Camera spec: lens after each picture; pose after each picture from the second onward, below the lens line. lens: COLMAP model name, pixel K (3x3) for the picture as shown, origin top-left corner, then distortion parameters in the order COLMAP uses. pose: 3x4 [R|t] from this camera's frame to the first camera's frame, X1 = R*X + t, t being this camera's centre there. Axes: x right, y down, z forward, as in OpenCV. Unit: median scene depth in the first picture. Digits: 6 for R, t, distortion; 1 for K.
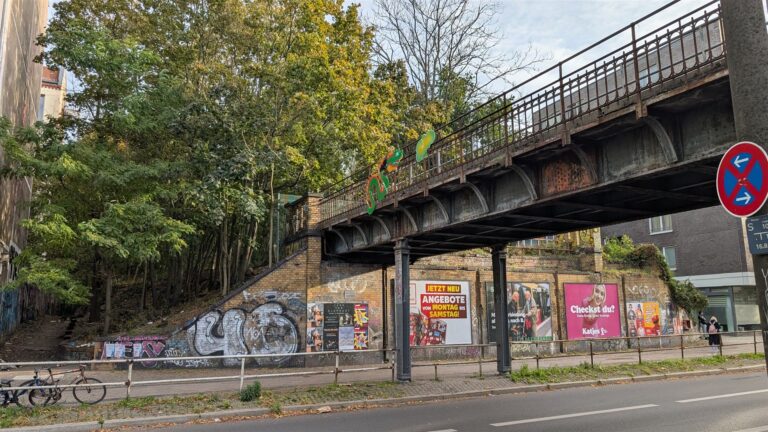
lens RADIAL K [[564.1, 0, 384.0], [0, 564.1, 216.0], [0, 0, 1]] dist [0.085476, -0.000094]
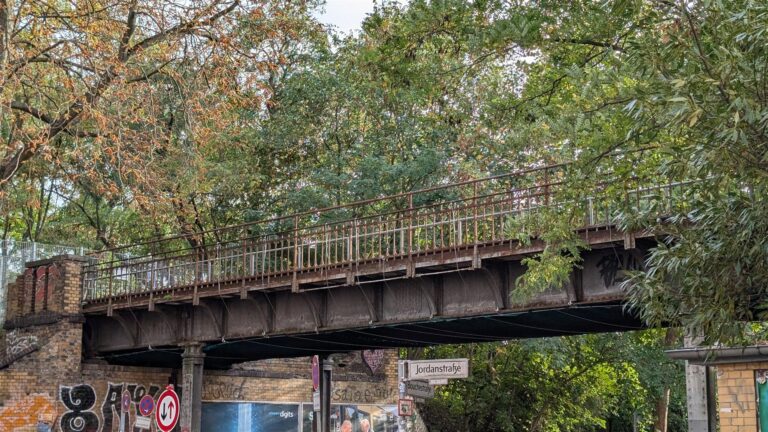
lens RADIAL K [[1209.9, 0, 384.0], [0, 1209.9, 216.0], [0, 0, 1]] dist [0.004279, -0.036143]
pose [[0.967123, 0.064198, 0.246074, -0.077791], [-0.058629, 0.997832, -0.029899, -0.058564], [-0.247460, 0.014489, 0.968790, -0.333630]]
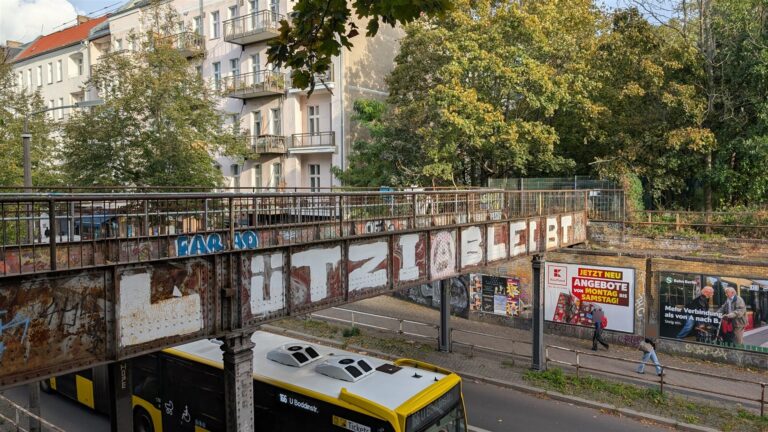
lens RADIAL K [[533.4, 0, 384.0], [0, 533.4, 216.0], [0, 0, 1]] dist [0.002270, 0.000182]
pose [[0.422733, 0.063875, -0.904000, 0.793089], [0.152769, 0.978215, 0.140557, -0.162414], [0.893285, -0.197521, 0.403766, 0.304482]]
